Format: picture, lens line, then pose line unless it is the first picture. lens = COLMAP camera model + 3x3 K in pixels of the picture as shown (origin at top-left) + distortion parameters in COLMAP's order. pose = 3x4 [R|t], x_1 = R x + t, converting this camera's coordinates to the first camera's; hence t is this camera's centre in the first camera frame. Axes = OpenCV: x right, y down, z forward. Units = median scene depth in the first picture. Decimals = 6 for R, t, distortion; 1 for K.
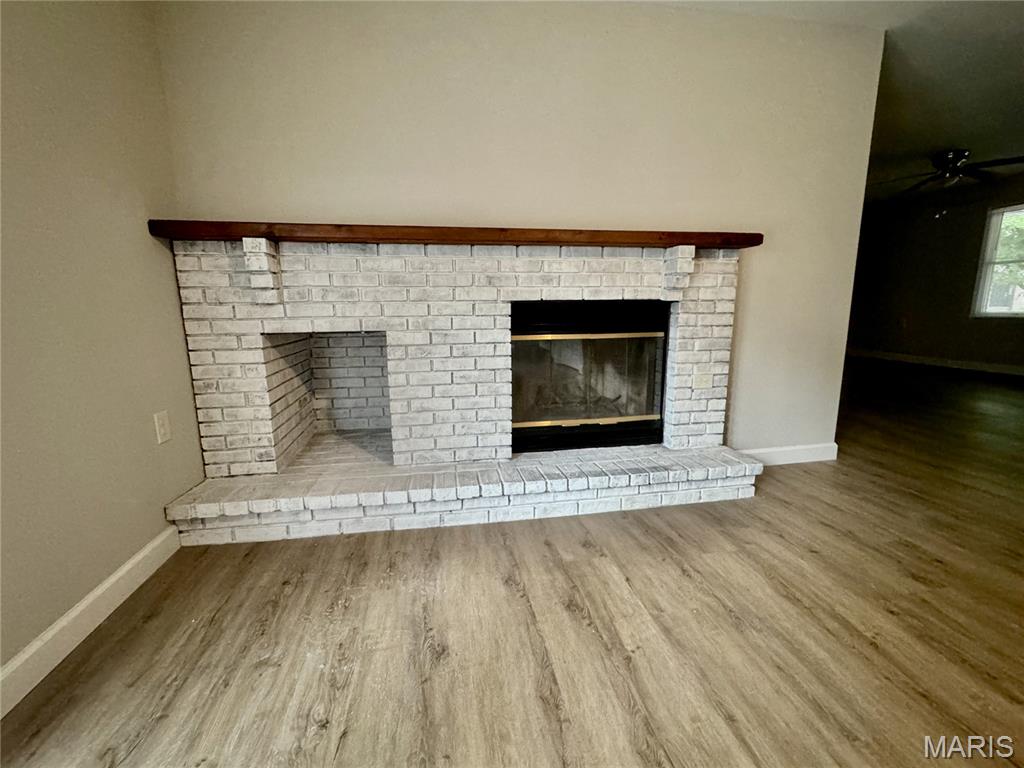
lens RADIAL K [[438.7, 0, 512.2], [0, 438.7, 387.3], [0, 0, 1]] dist [-0.005942, 0.001202]
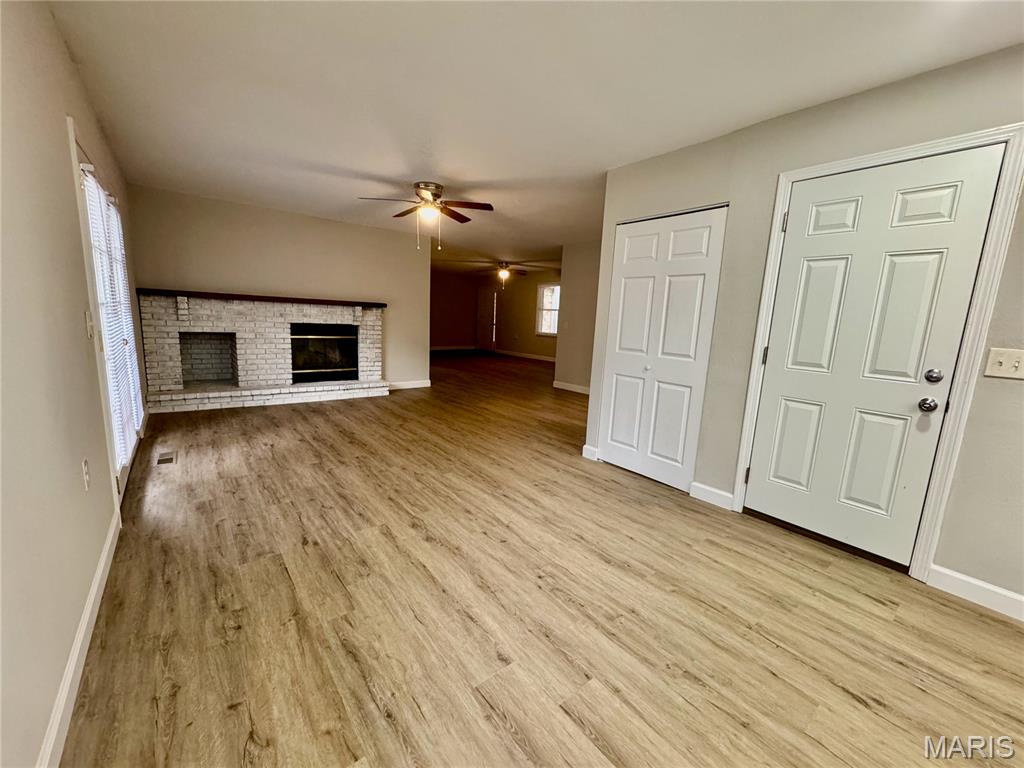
lens RADIAL K [[408.7, 0, 512.3], [0, 408.7, 385.9], [0, 0, 1]] dist [-0.002443, 0.000256]
pose [[0.874809, -0.027897, 0.483664, -0.035167], [0.030616, 0.999529, 0.002275, 0.225652], [-0.483500, 0.012818, 0.875251, -1.854749]]
